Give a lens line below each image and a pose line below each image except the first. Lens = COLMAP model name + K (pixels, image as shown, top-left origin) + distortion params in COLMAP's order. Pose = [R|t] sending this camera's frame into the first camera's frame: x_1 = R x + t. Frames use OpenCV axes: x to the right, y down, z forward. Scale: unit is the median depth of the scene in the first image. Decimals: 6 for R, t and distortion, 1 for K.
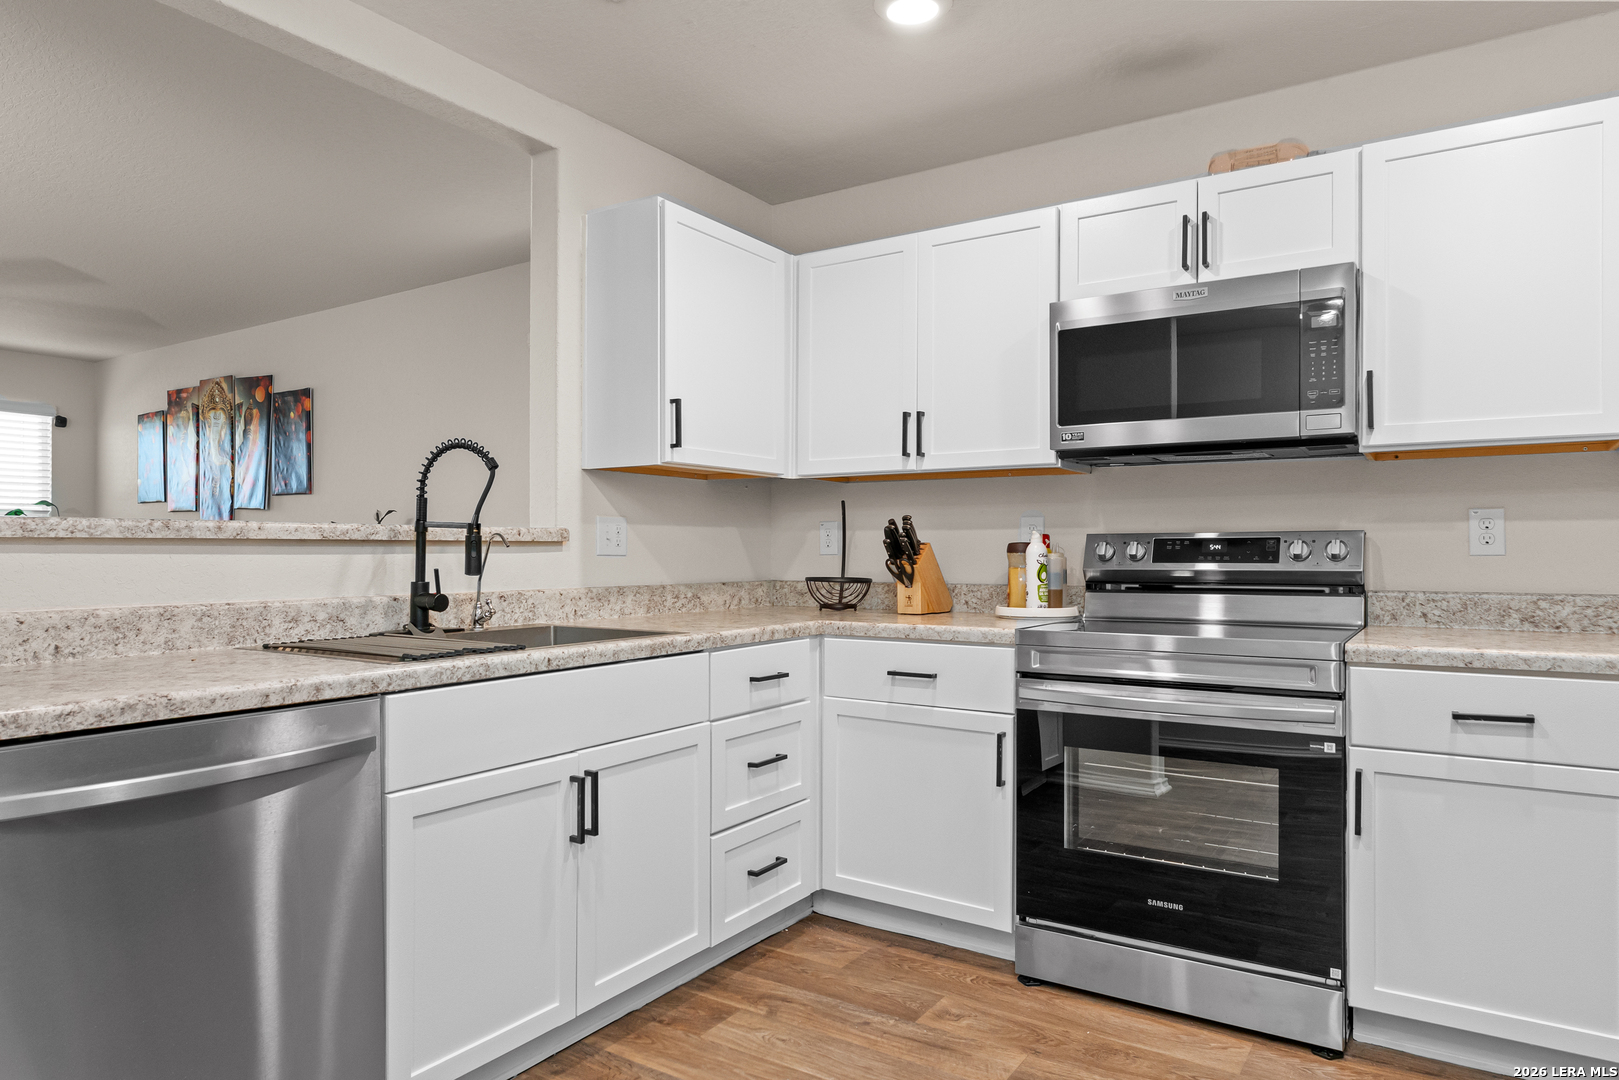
lens RADIAL K [[1004.1, 0, 817.4], [0, 1004.1, 554.0], [0, 0, 1]] dist [0.000207, -0.001691]
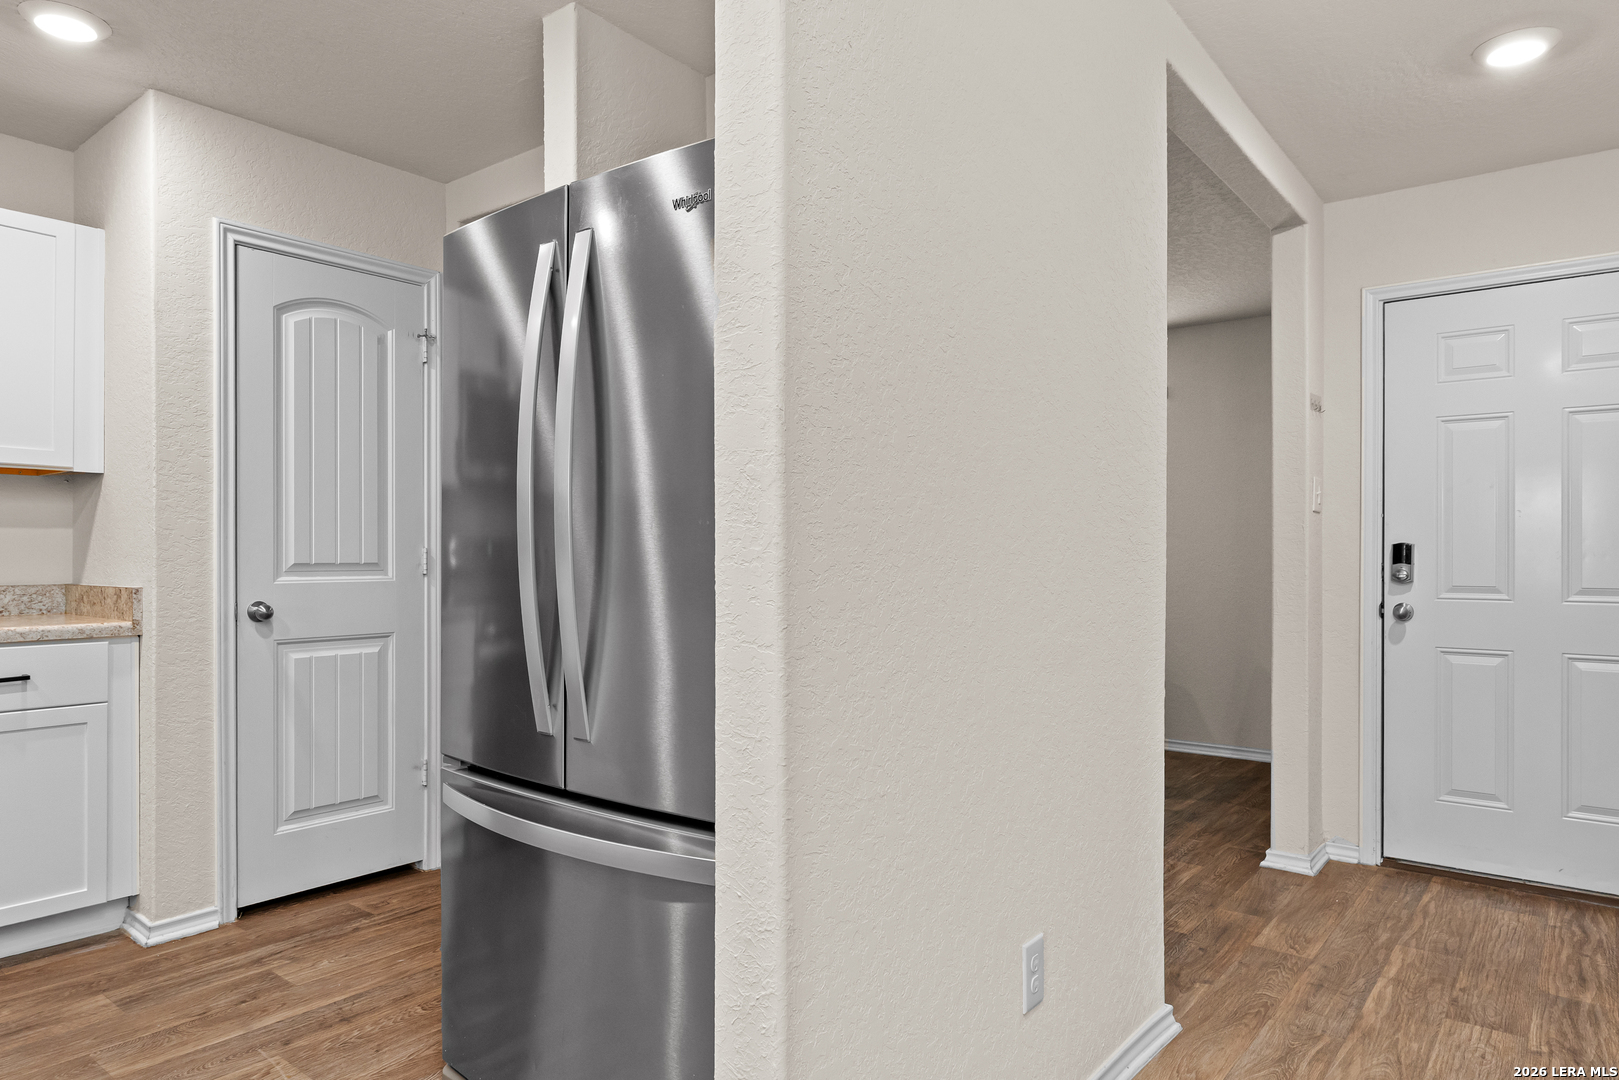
lens RADIAL K [[1004.1, 0, 800.9], [0, 1004.1, 555.6], [0, 0, 1]] dist [0.000207, -0.001691]
pose [[0.105290, 0.003228, 0.994436, -0.399525], [-0.001886, 0.999994, -0.003046, 0.003631], [-0.994440, -0.001554, 0.105296, -0.130660]]
